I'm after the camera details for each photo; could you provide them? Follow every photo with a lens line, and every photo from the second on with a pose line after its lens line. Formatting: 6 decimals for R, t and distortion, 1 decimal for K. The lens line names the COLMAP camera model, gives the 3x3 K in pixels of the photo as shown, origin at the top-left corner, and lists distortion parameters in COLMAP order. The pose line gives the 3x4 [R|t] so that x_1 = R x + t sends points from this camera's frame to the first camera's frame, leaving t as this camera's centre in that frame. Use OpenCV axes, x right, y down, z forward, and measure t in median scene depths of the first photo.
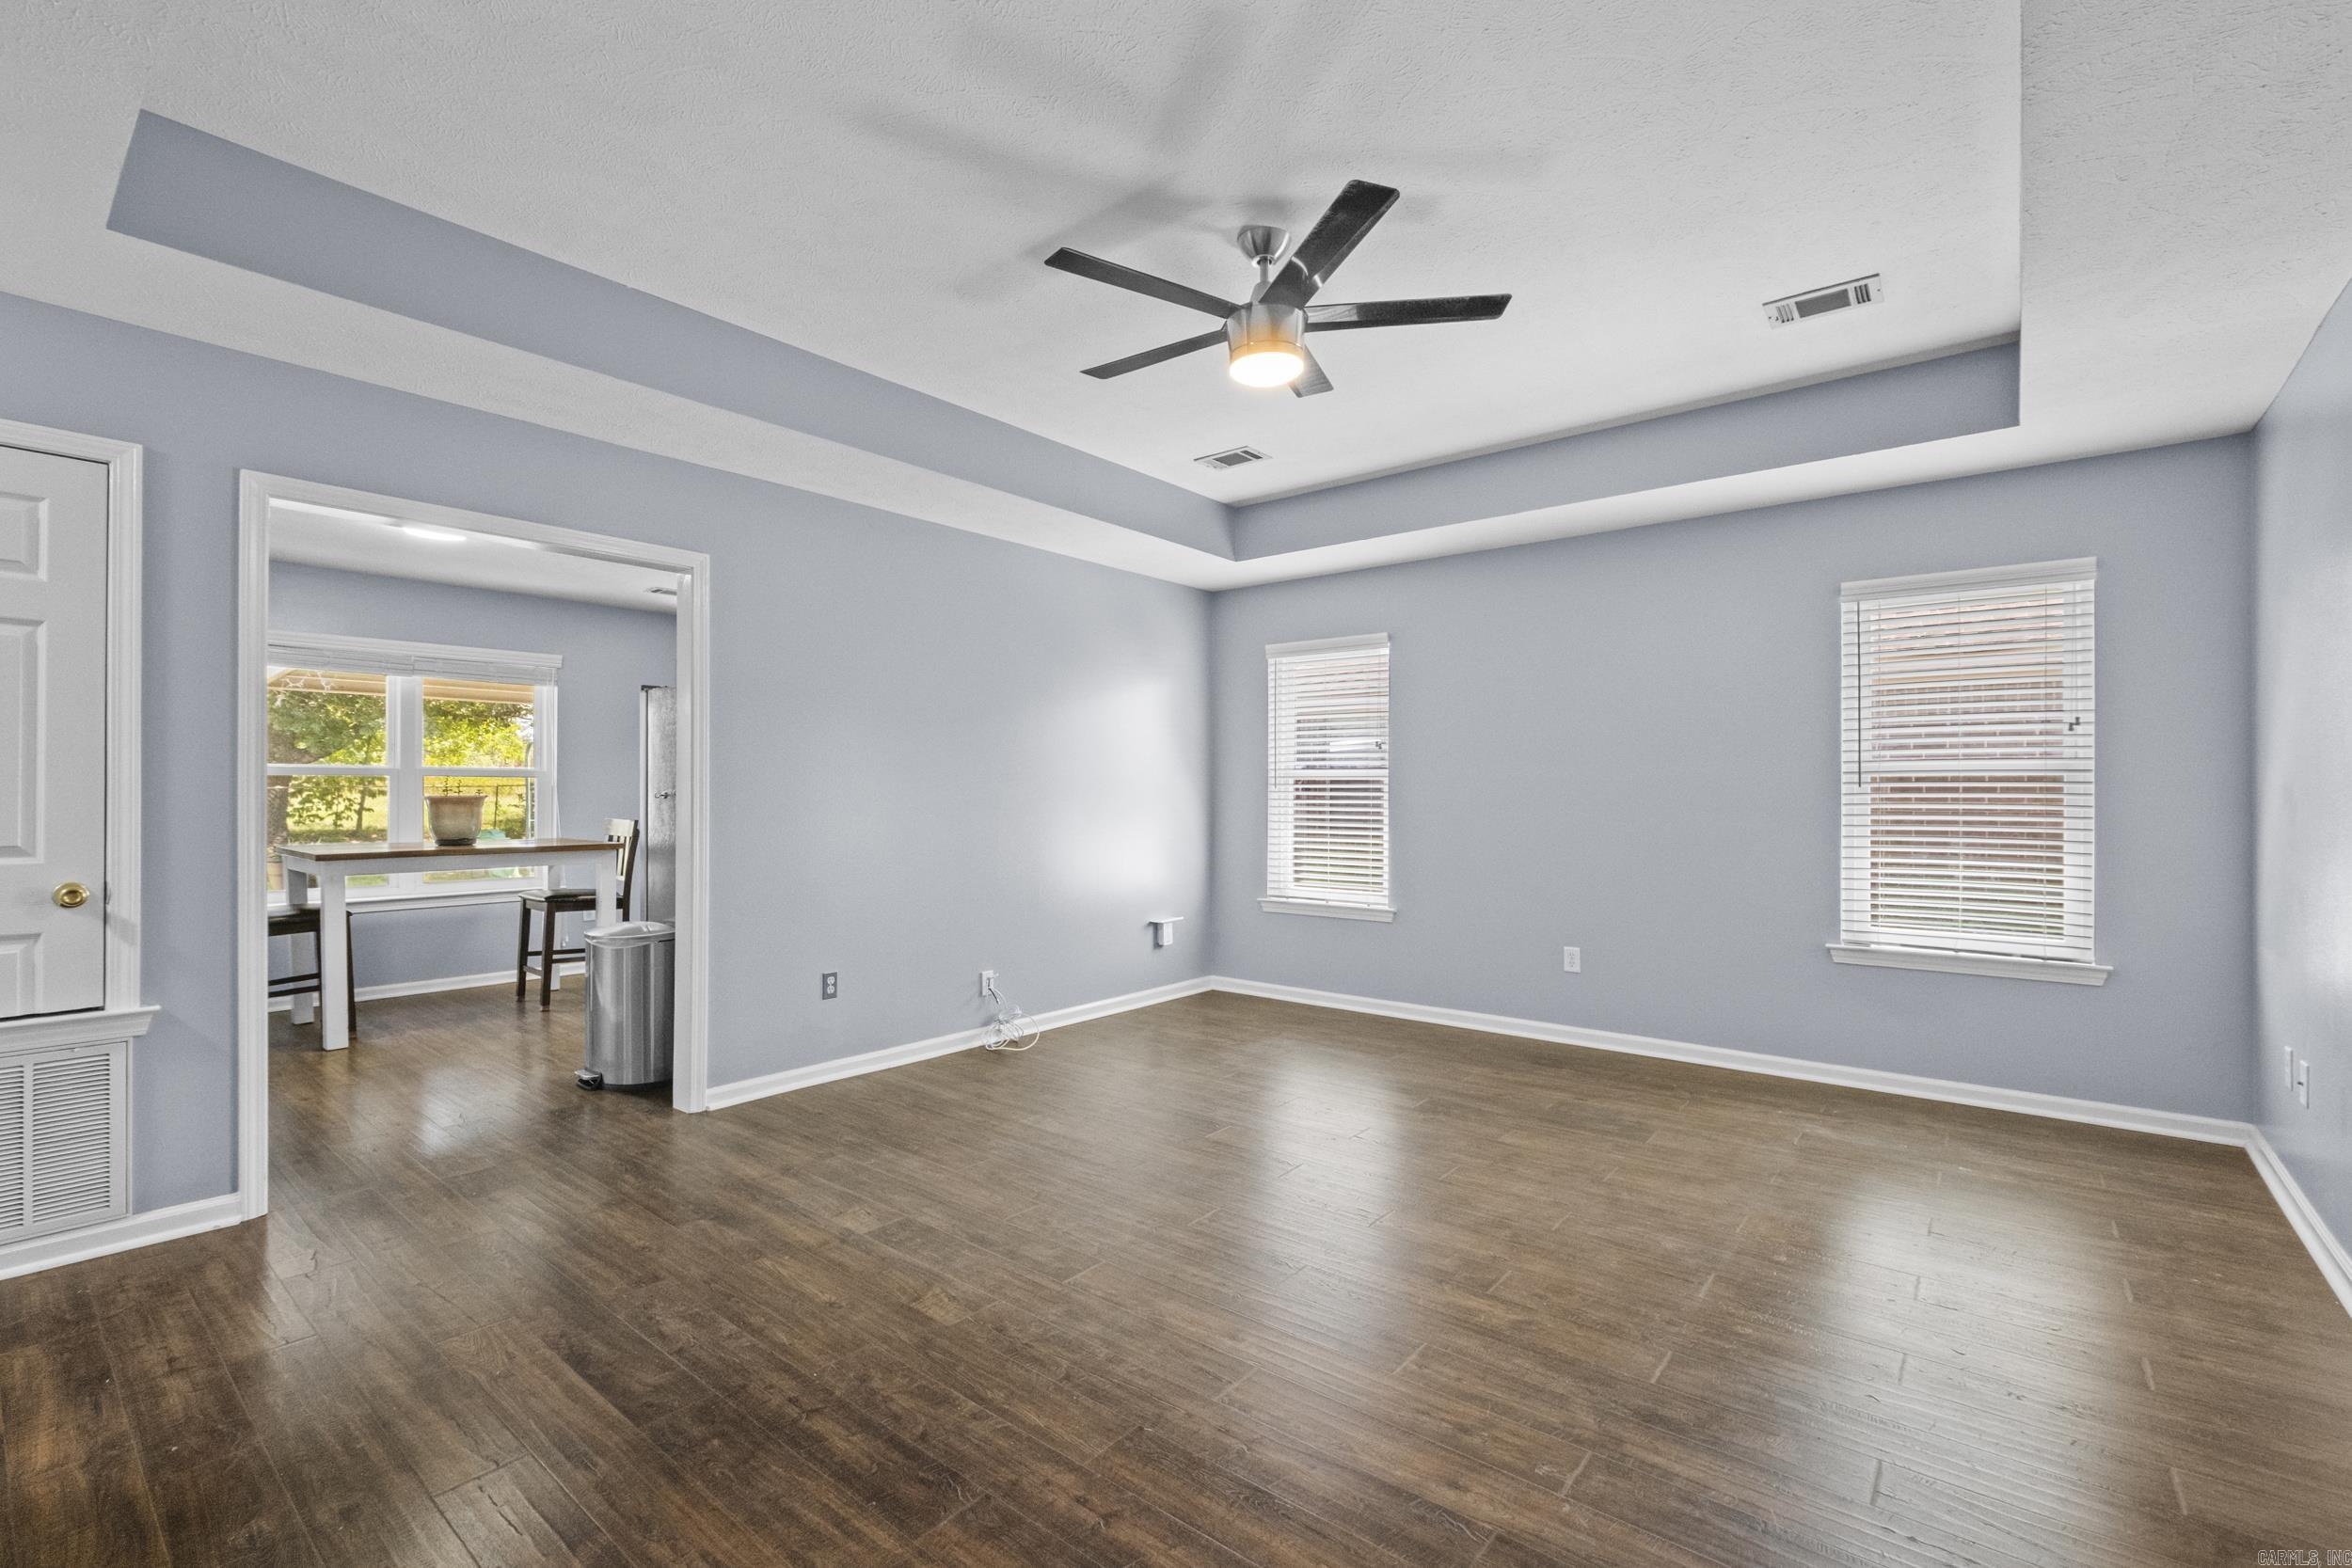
lens RADIAL K [[1029.6, 0, 1170.9], [0, 1029.6, 784.7], [0, 0, 1]] dist [-0.004627, 0.000204]
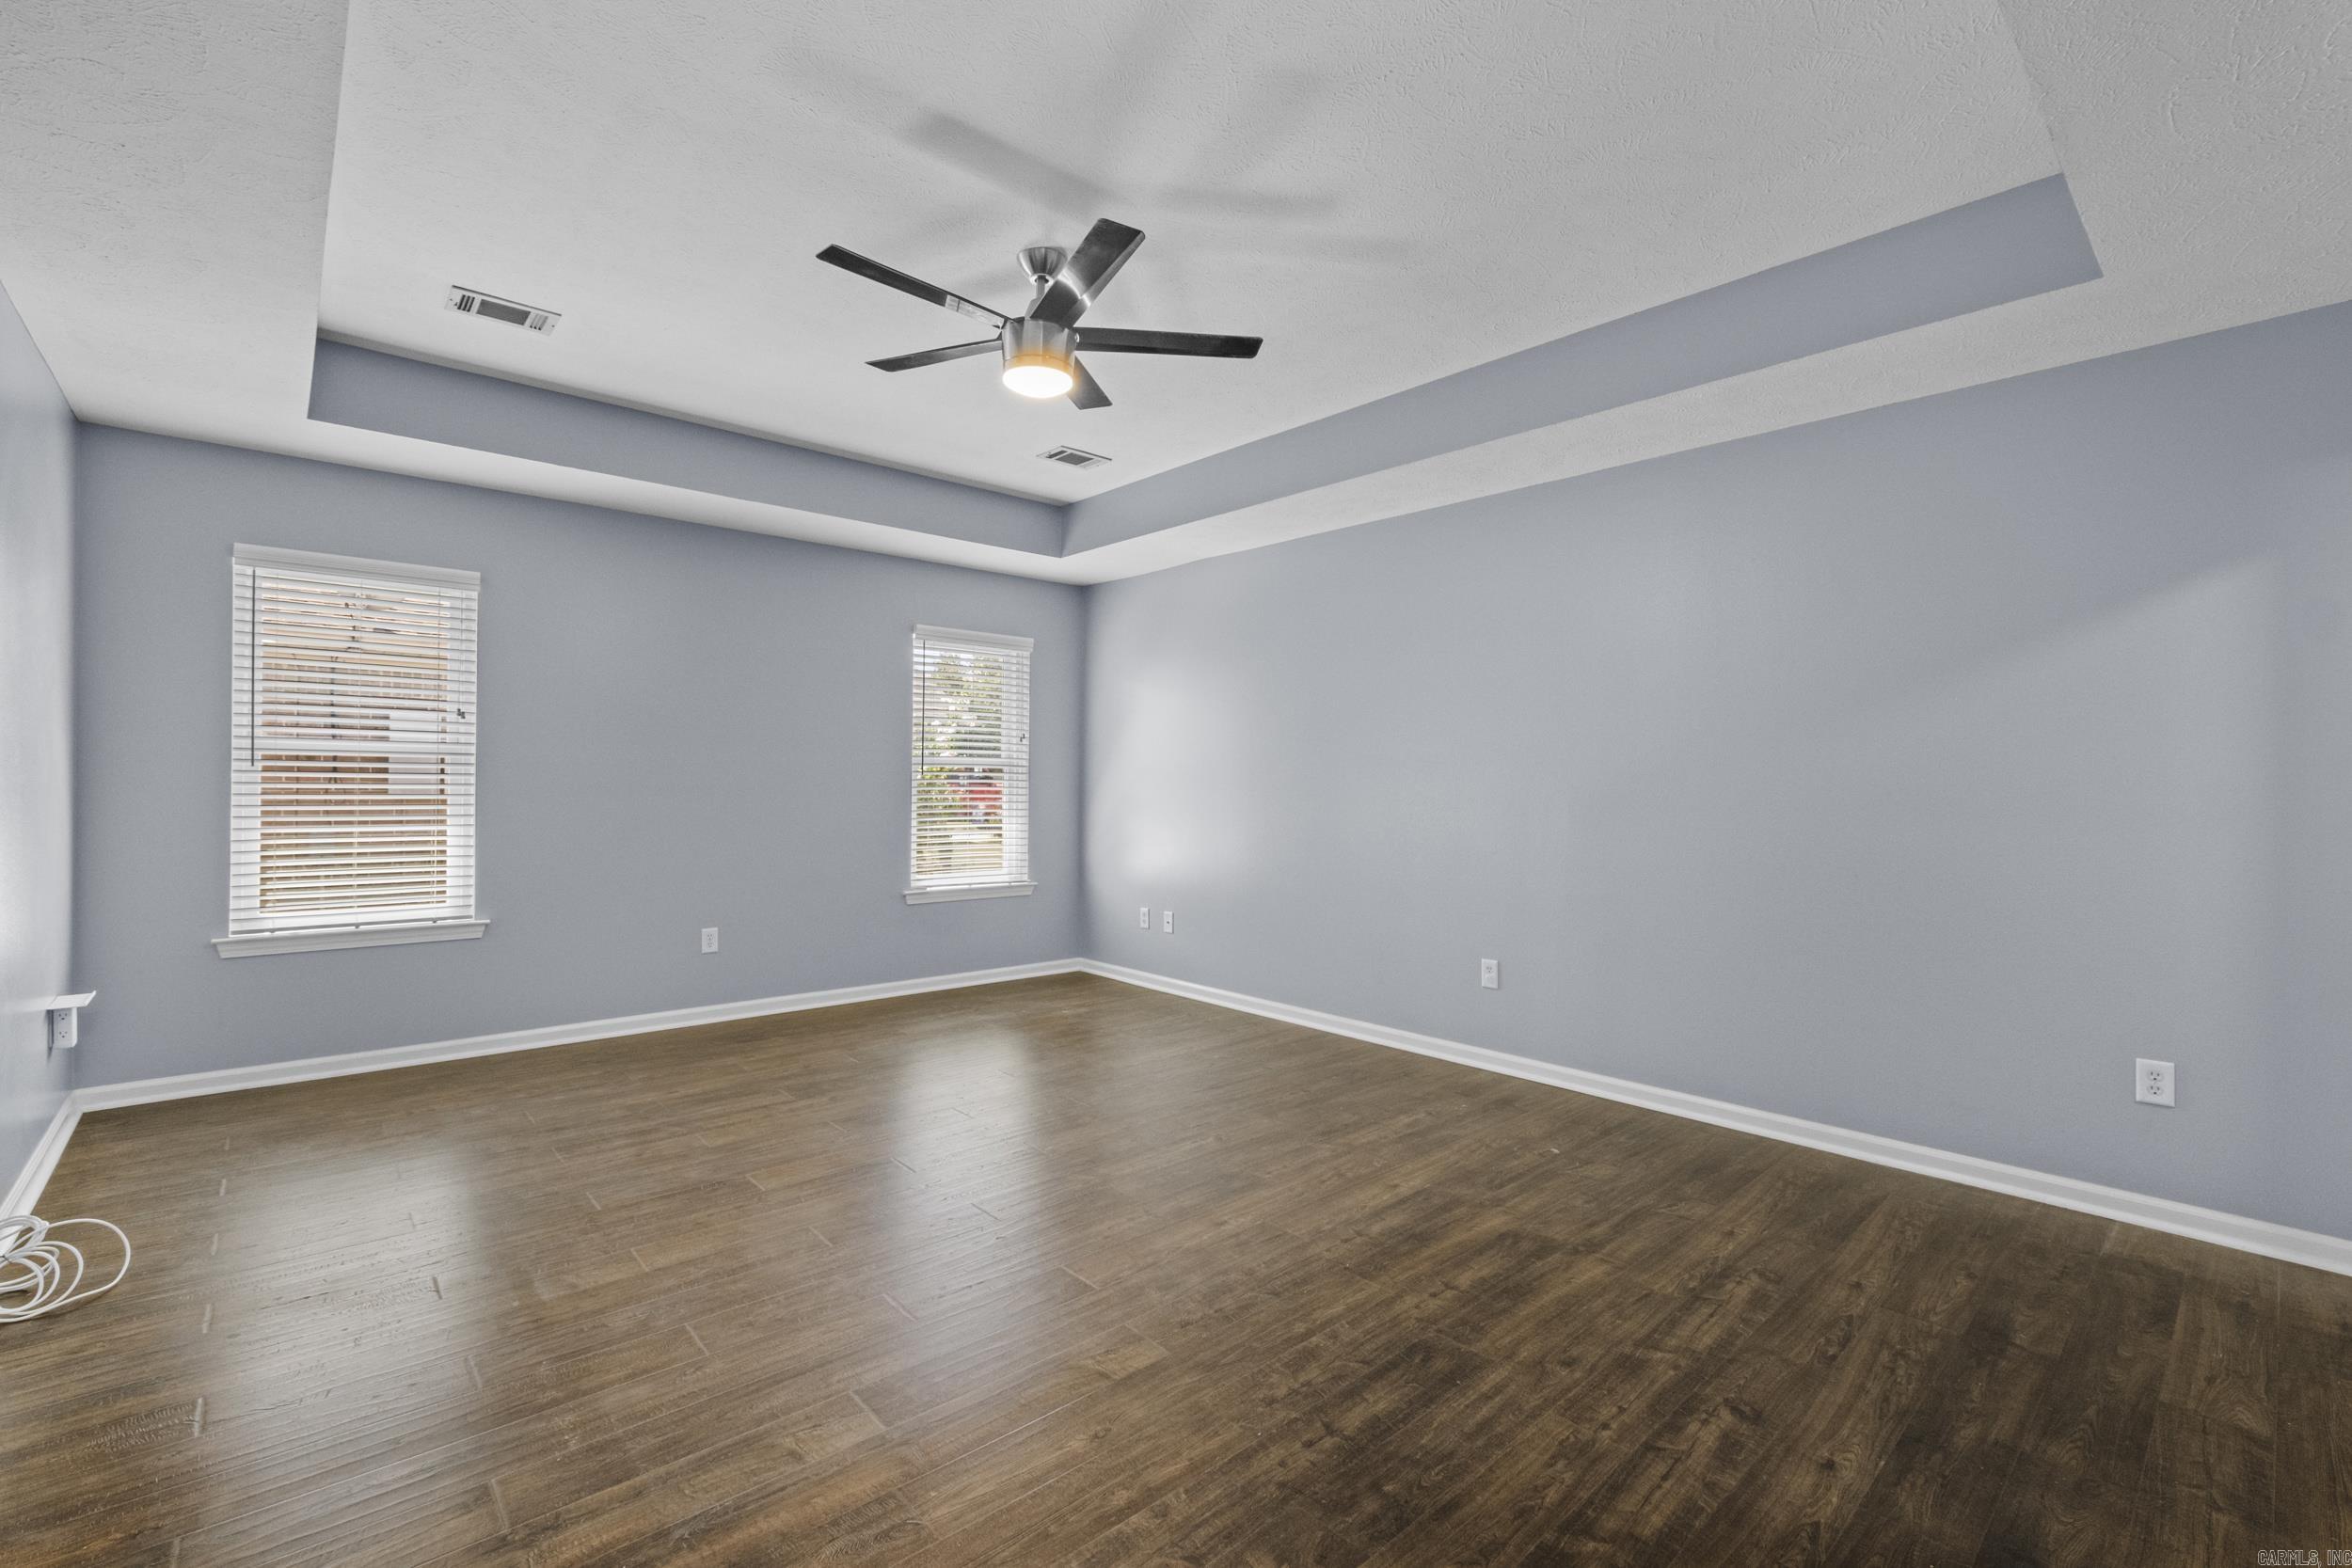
lens RADIAL K [[1029.6, 0, 1092.0], [0, 1029.6, 798.8], [0, 0, 1]] dist [-0.004627, 0.000204]
pose [[0.171344, -0.013301, 0.985121, -0.570866], [-0.021934, 0.999610, 0.017311, 0.001312], [-0.984967, -0.024574, 0.170986, 0.456923]]
